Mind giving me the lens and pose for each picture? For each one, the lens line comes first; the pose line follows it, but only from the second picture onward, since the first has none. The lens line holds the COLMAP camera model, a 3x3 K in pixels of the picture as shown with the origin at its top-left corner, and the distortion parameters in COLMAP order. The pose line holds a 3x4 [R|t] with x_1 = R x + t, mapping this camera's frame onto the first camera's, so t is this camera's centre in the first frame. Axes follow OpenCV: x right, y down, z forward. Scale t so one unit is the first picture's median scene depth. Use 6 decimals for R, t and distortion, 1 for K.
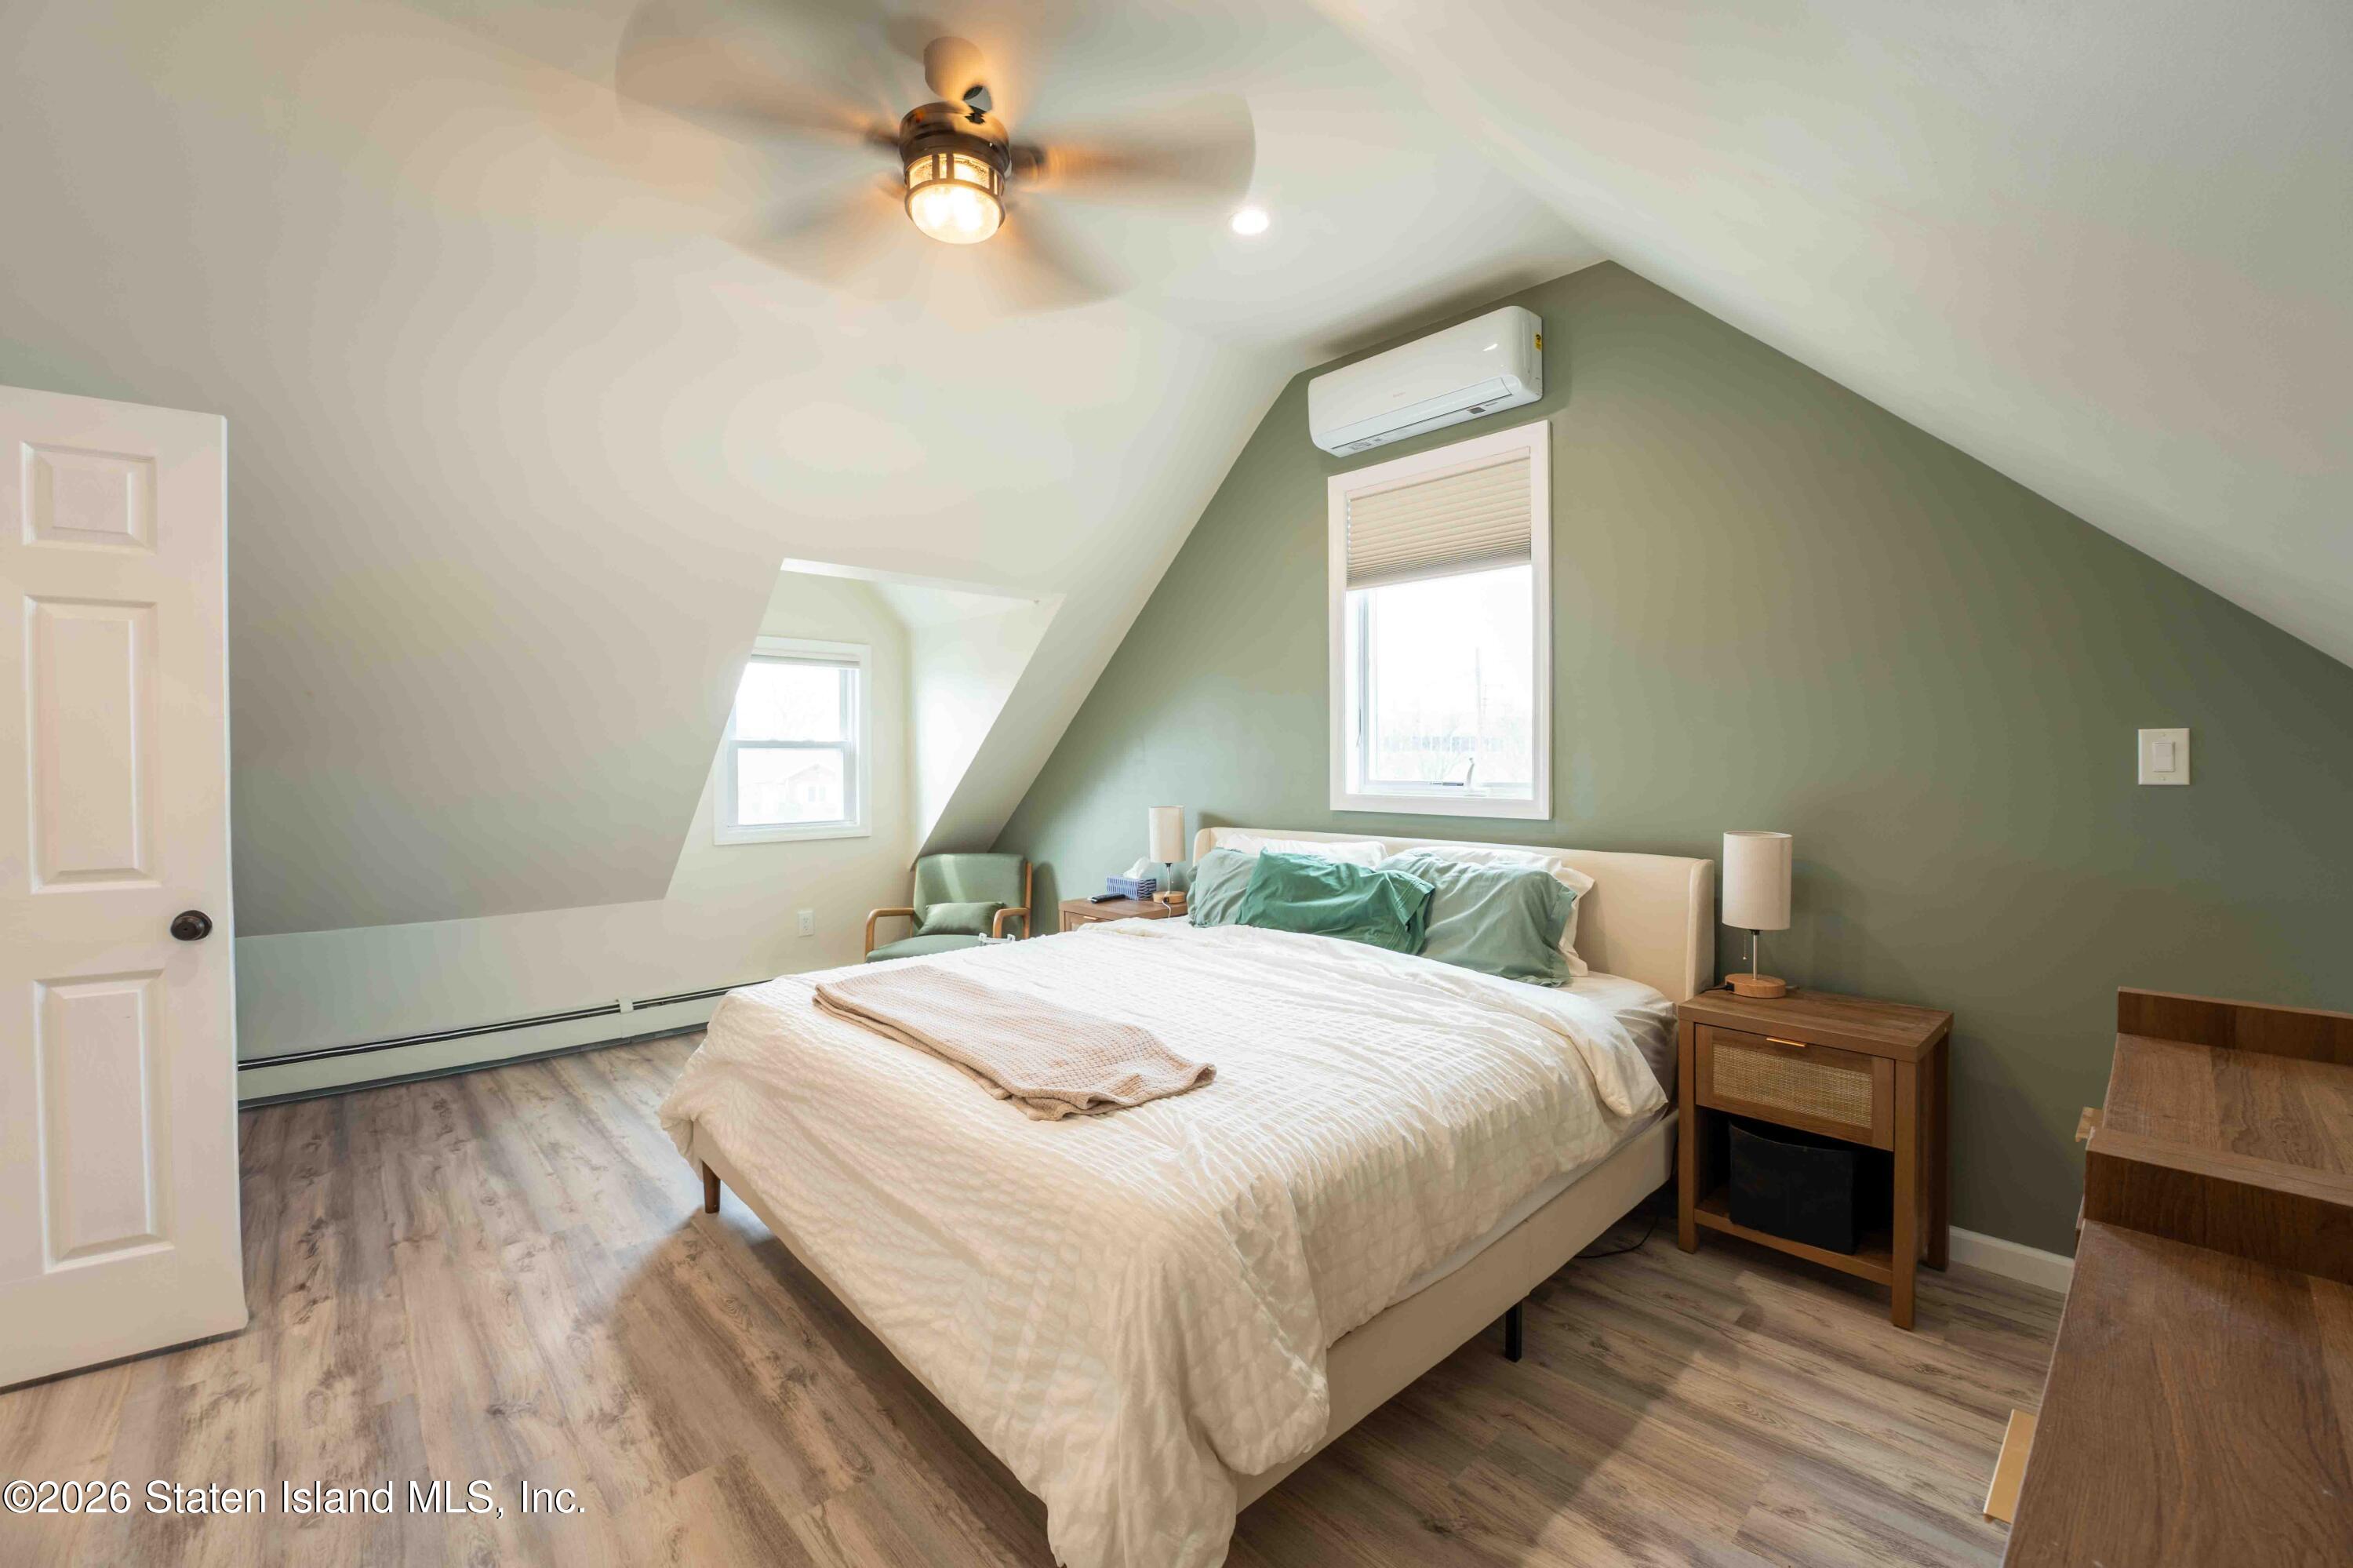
lens RADIAL K [[953.7, 0, 1164.3], [0, 953.7, 770.7], [0, 0, 1]] dist [-0.026543, -0.000530]
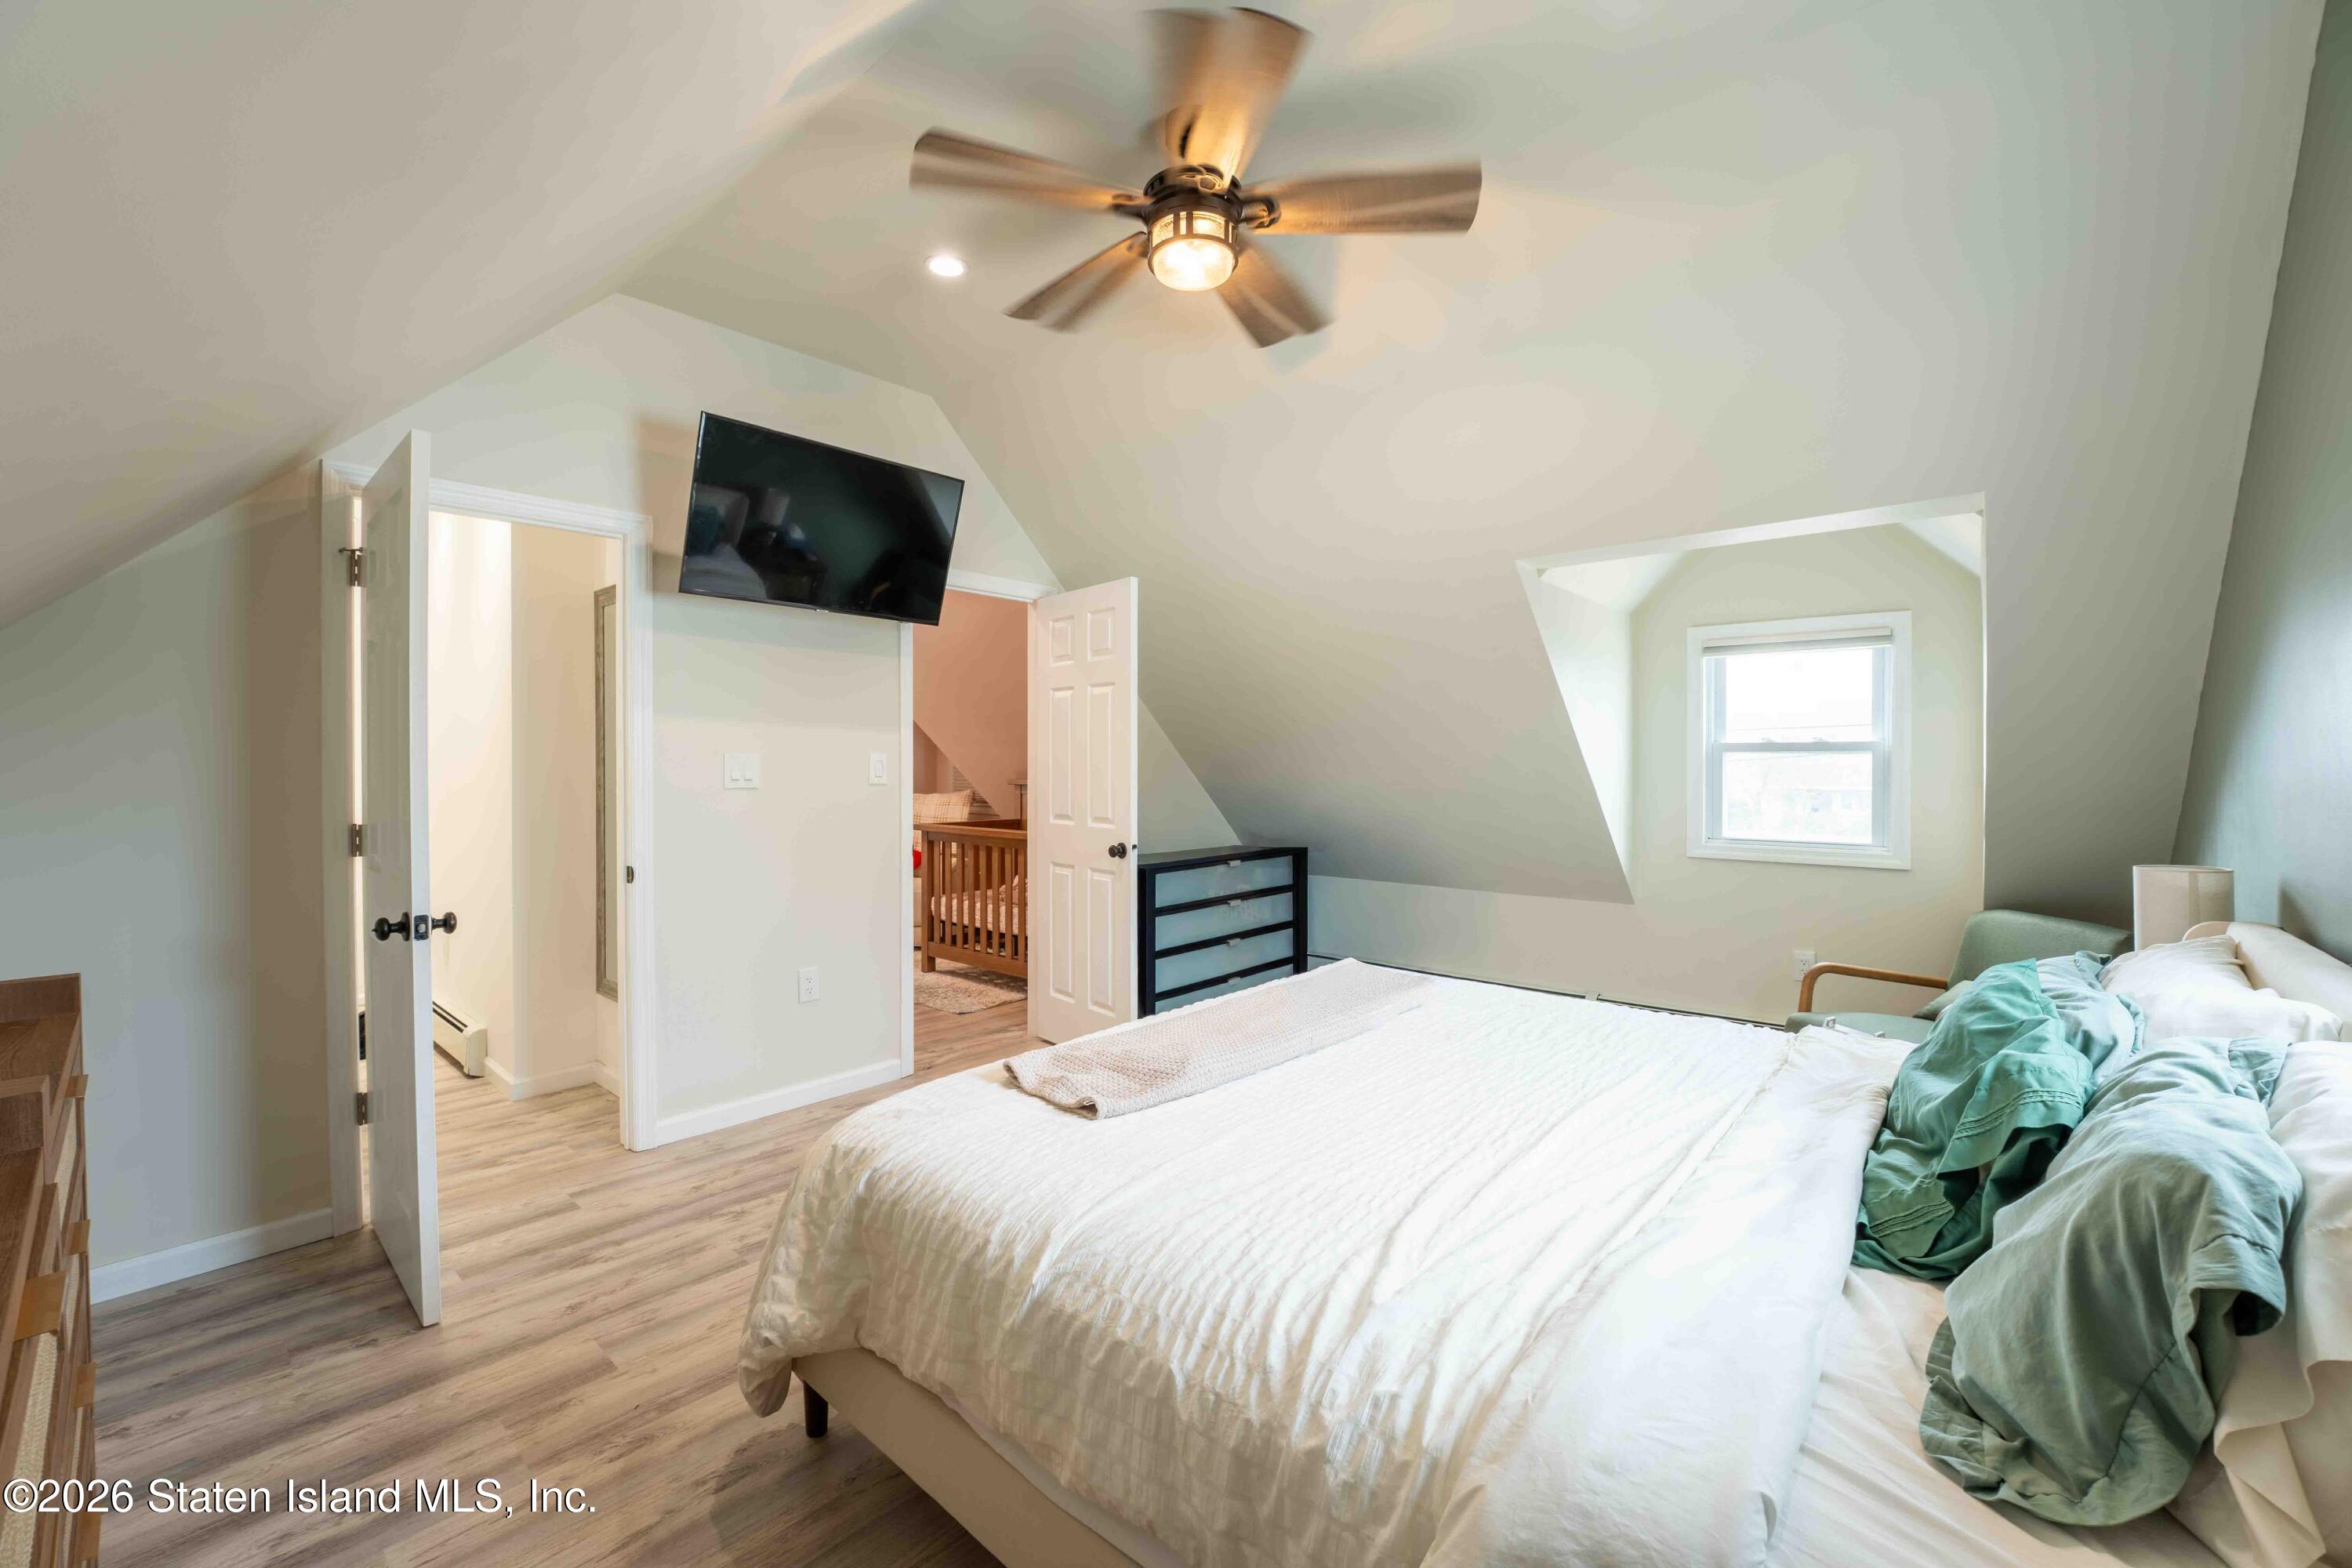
lens RADIAL K [[953.2, 0, 1163.8], [0, 953.2, 770.7], [0, 0, 1]] dist [-0.026543, -0.000530]
pose [[0.094899, 0.016593, -0.995349, 0.872551], [-0.014194, 0.999782, 0.015314, -0.026893], [0.995386, 0.012675, 0.095113, 0.870107]]
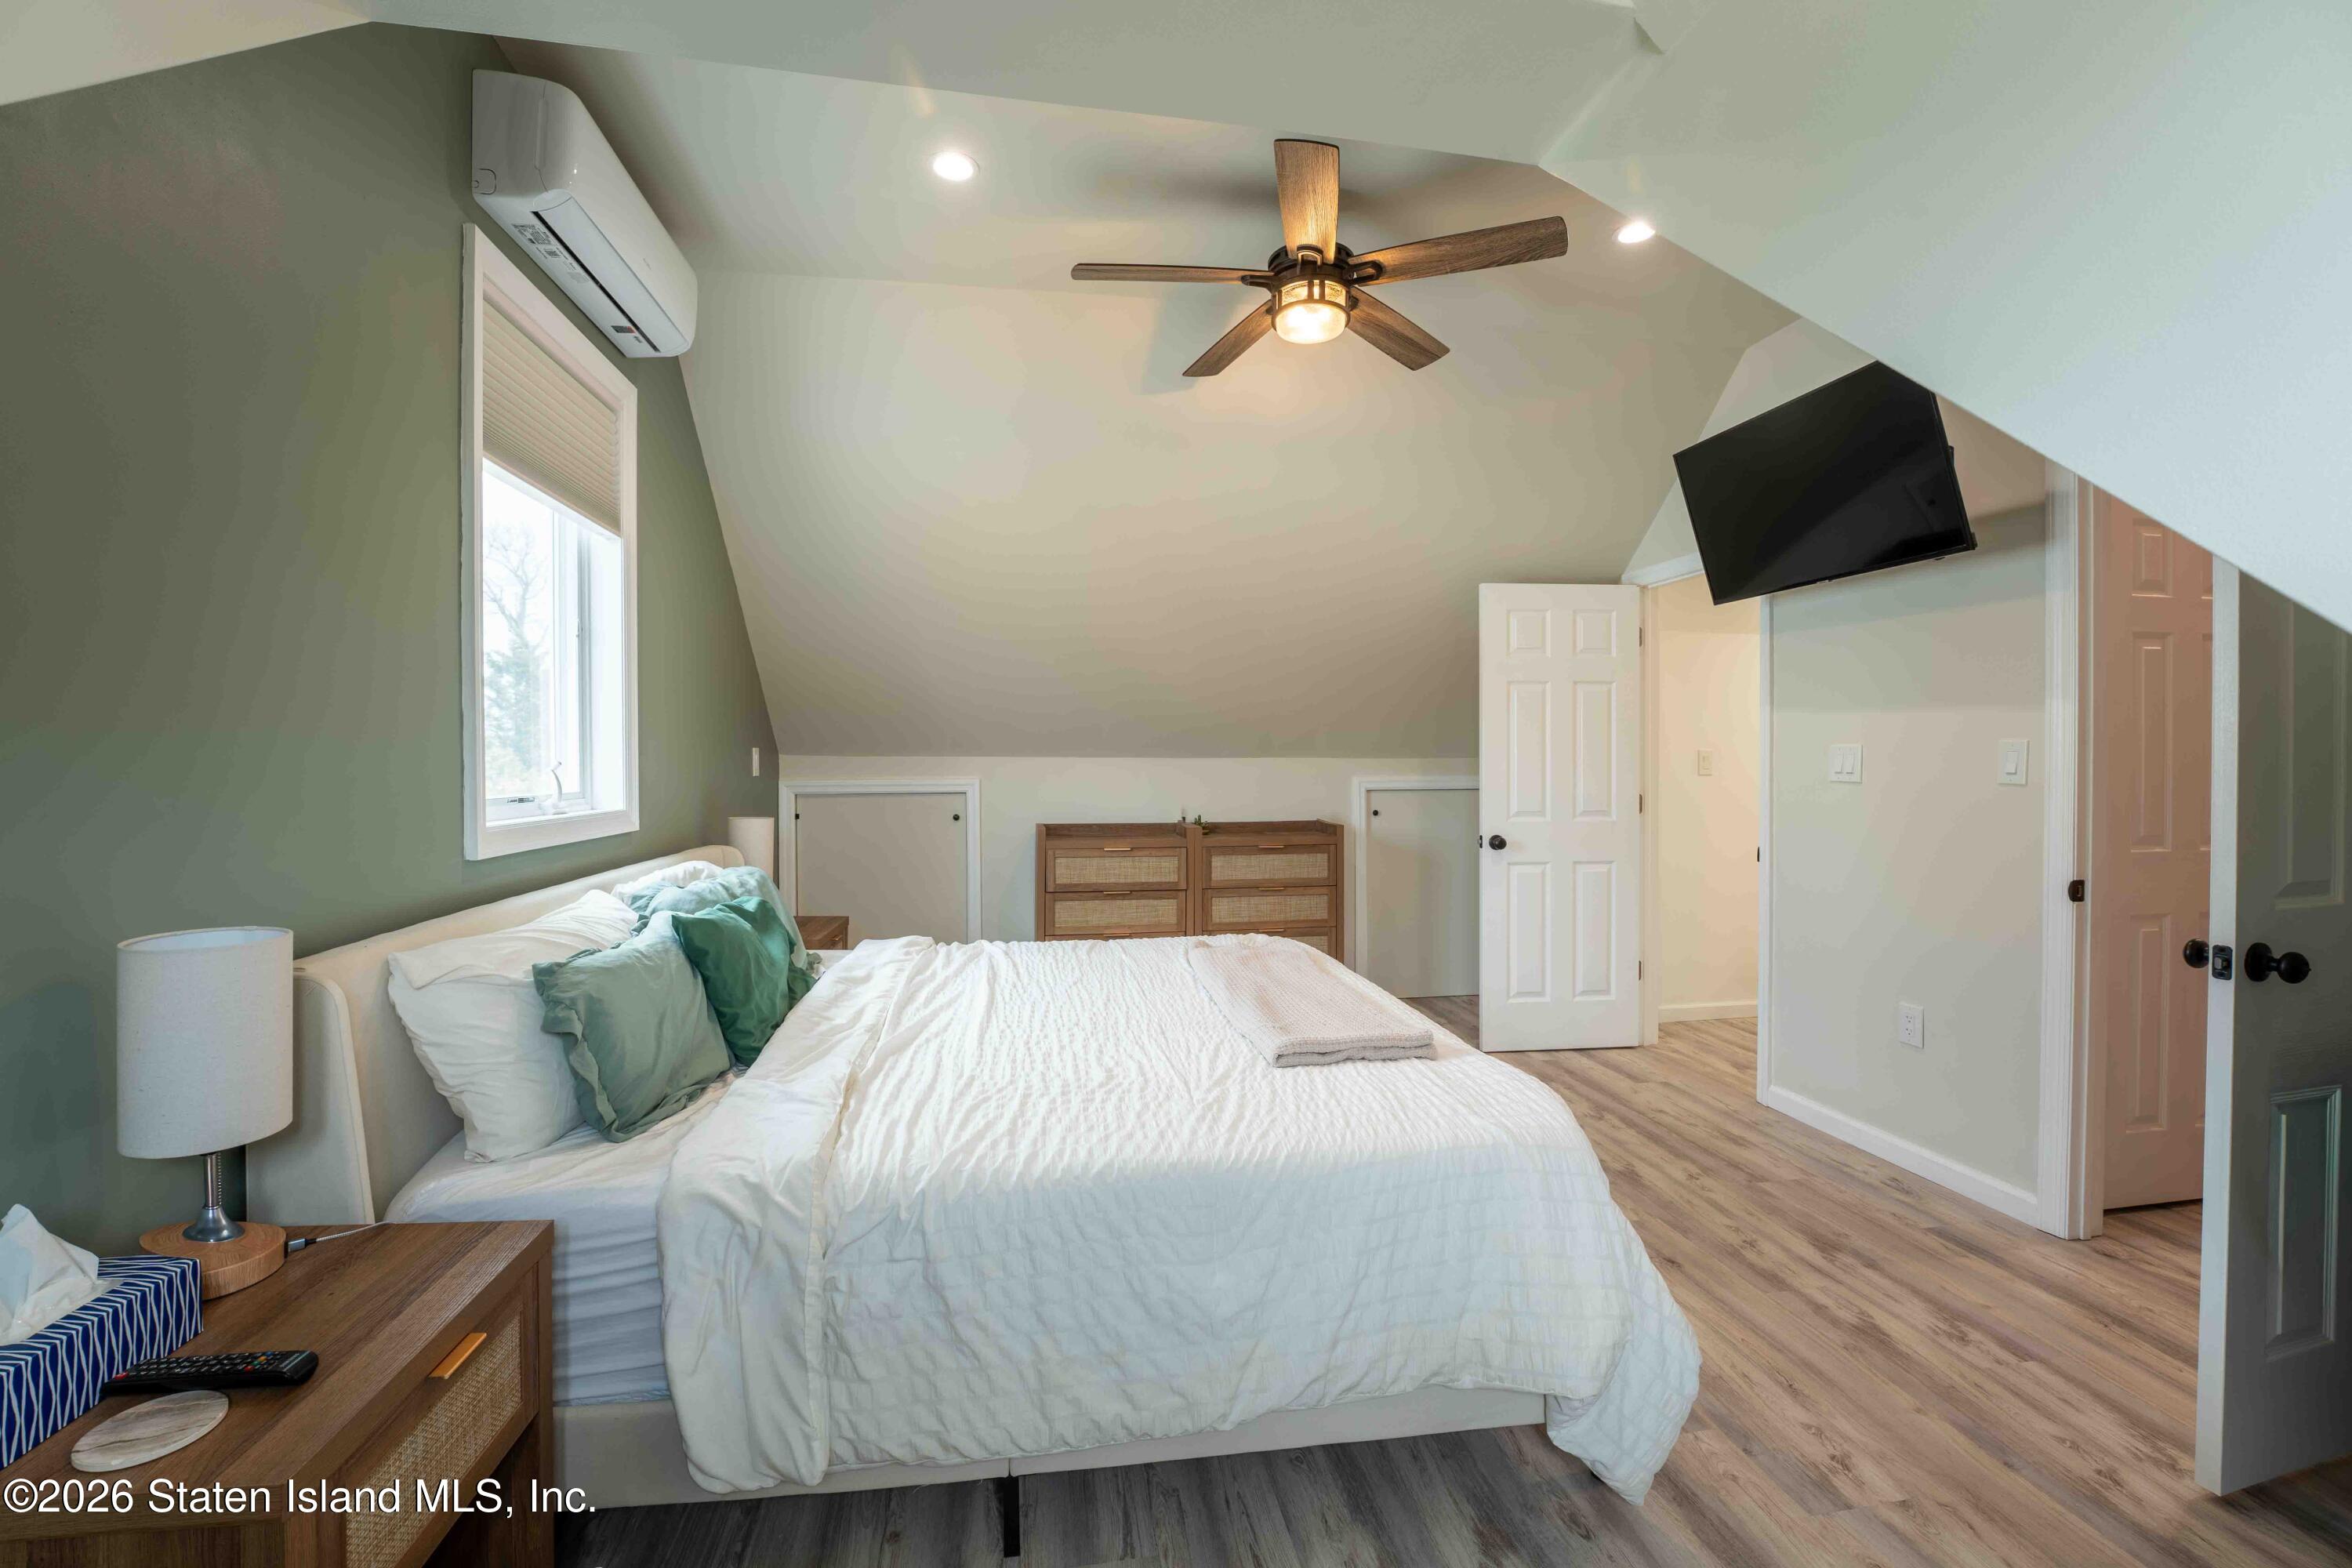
lens RADIAL K [[957.7, 0, 1164.7], [0, 957.7, 767.1], [0, 0, 1]] dist [-0.023251, 0.000046]
pose [[-0.834327, 0.001488, 0.551268, -0.757251], [0.013351, 0.999758, 0.017508, -0.026875], [-0.551108, 0.021968, -0.834145, 2.183125]]
